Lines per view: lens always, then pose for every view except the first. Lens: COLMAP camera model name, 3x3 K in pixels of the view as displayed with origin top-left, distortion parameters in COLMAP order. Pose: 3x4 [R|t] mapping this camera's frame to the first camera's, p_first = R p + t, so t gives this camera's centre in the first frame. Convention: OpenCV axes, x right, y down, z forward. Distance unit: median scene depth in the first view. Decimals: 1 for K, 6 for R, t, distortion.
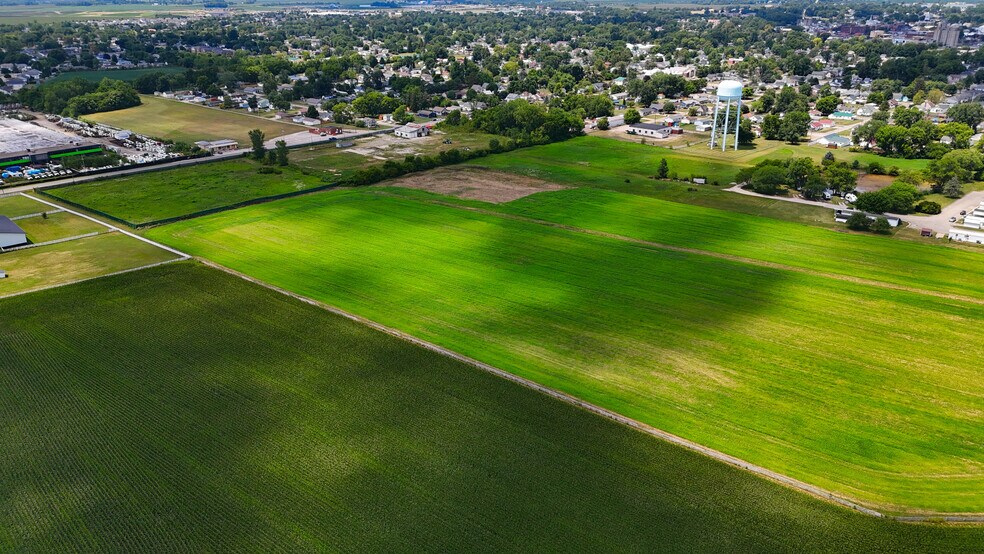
lens RADIAL K [[728.2, 0, 484.3], [0, 728.2, 279.0], [0, 0, 1]] dist [0.064519, -0.060076]
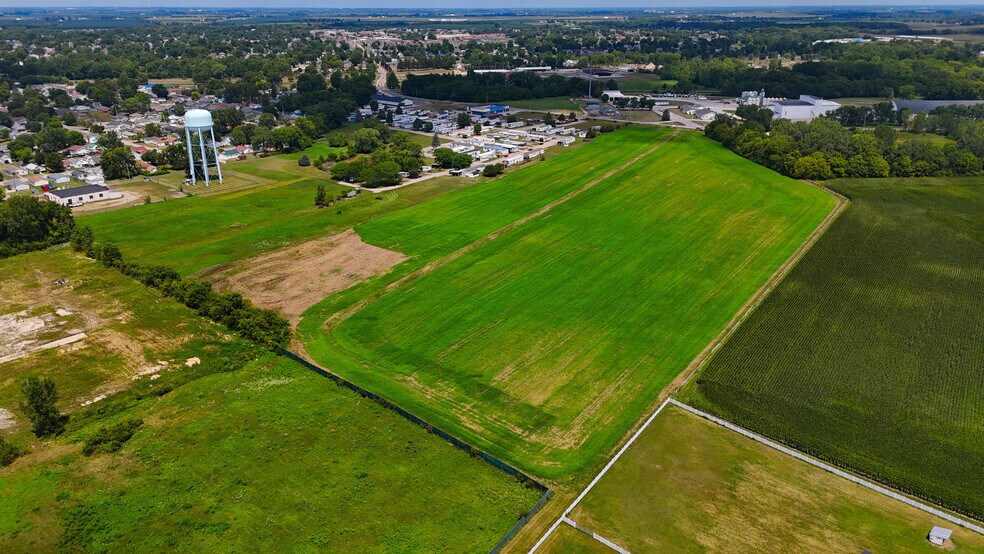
lens RADIAL K [[728.2, 0, 493.6], [0, 728.2, 275.4], [0, 0, 1]] dist [0.064519, -0.060076]
pose [[-0.080402, -0.337406, 0.937919, -0.615537], [0.374066, 0.861978, 0.342154, -0.263065], [-0.923910, 0.378353, 0.056908, 0.671334]]
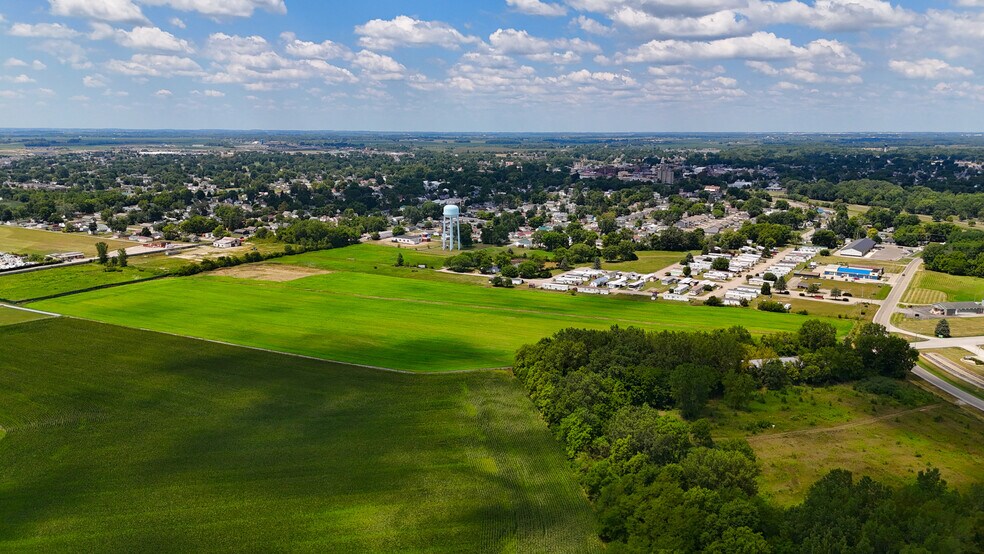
lens RADIAL K [[730.4, 0, 482.2], [0, 730.4, 264.2], [0, 0, 1]] dist [0.051021, -0.028142]
pose [[0.977738, -0.026578, 0.208138, 0.085181], [0.066699, 0.979864, -0.188195, 0.134306], [-0.198945, 0.197888, 0.959823, -0.417753]]
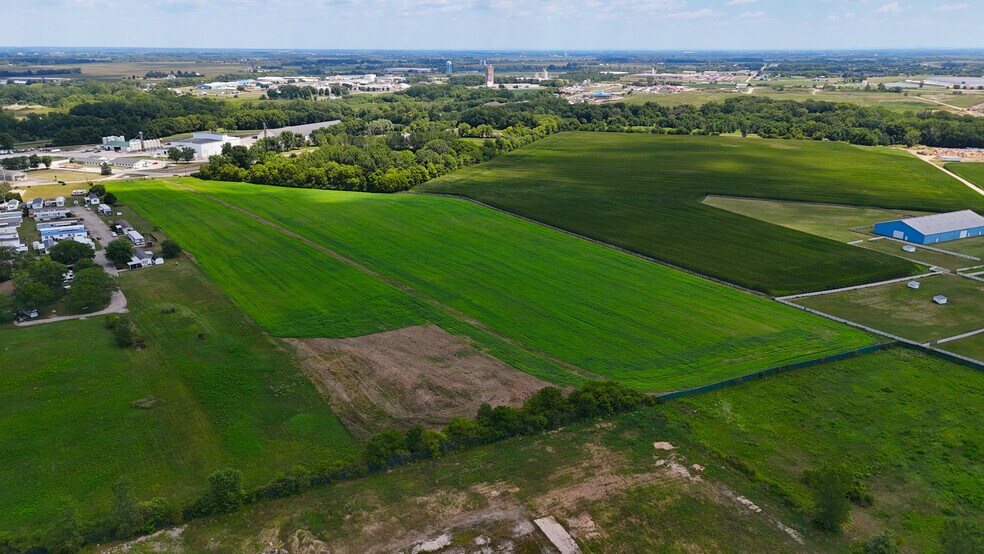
lens RADIAL K [[728.2, 0, 491.5], [0, 728.2, 277.7], [0, 0, 1]] dist [0.064519, -0.060076]
pose [[-0.951931, -0.085995, 0.293994, -0.201056], [0.119863, 0.778673, 0.615874, -0.462809], [-0.281887, 0.621509, -0.730935, 1.162201]]
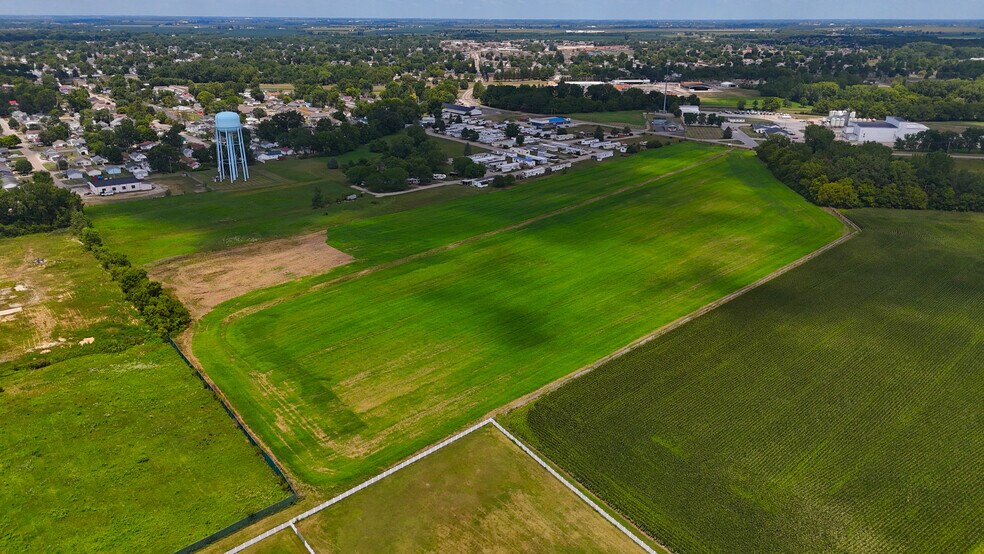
lens RADIAL K [[728.2, 0, 494.4], [0, 728.2, 276.5], [0, 0, 1]] dist [0.064519, -0.060076]
pose [[0.111616, -0.324485, 0.939282, -0.611618], [0.364810, 0.892574, 0.264998, -0.199459], [-0.924367, 0.313082, 0.218001, 0.511909]]
